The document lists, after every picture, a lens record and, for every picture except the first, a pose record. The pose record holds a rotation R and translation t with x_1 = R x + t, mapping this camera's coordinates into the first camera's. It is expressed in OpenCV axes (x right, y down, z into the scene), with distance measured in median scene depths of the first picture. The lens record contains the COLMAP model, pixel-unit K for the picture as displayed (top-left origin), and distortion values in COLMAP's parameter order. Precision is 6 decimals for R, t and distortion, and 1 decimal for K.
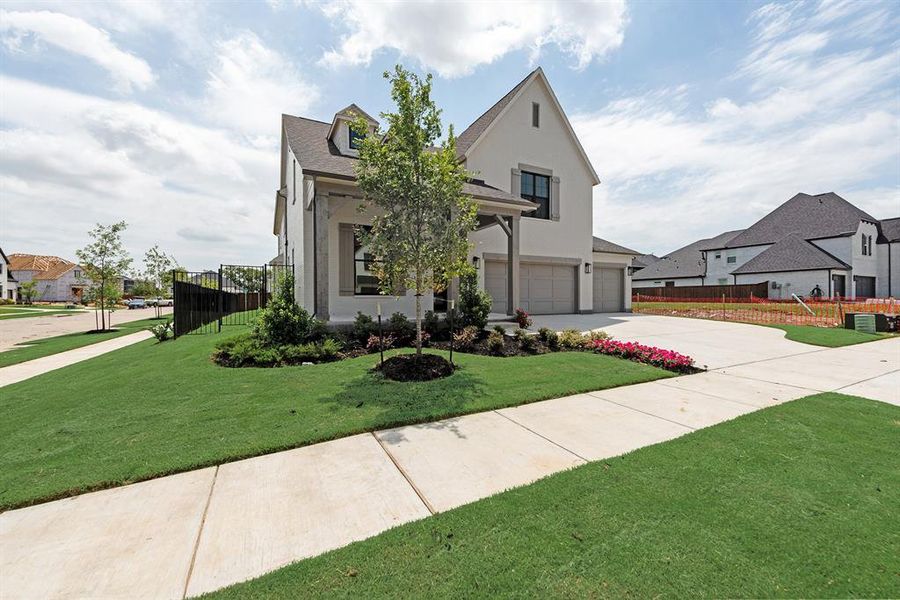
lens RADIAL K [[357.9, 0, 450.0], [0, 357.9, 300.0], [0, 0, 1]] dist [-0.000765, -0.000325]
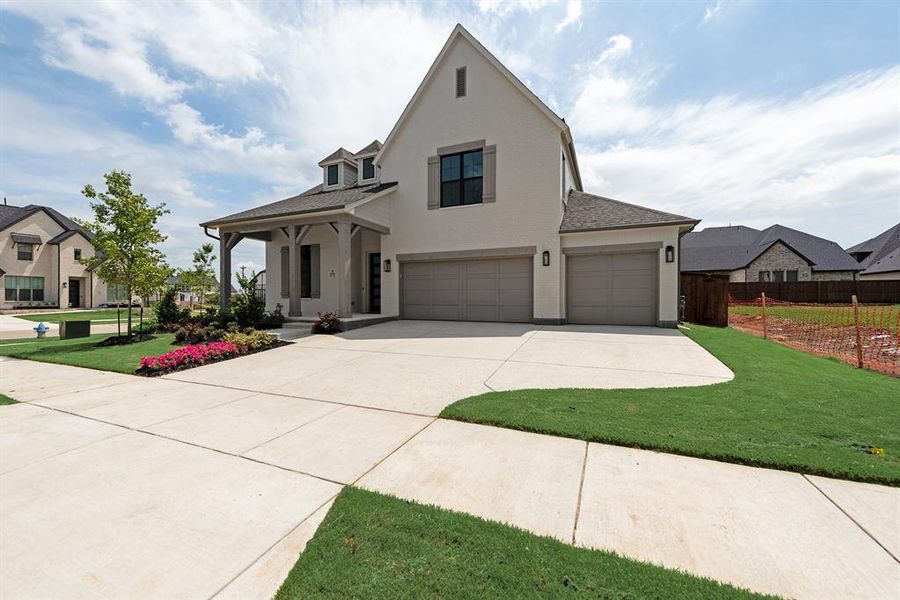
lens RADIAL K [[357.9, 0, 450.0], [0, 357.9, 300.0], [0, 0, 1]] dist [-0.000765, -0.000325]
pose [[0.628930, 0.002596, -0.777458, 0.848628], [-0.007372, 0.999969, -0.002625, -0.005466], [0.777427, 0.007382, 0.628930, 0.442013]]
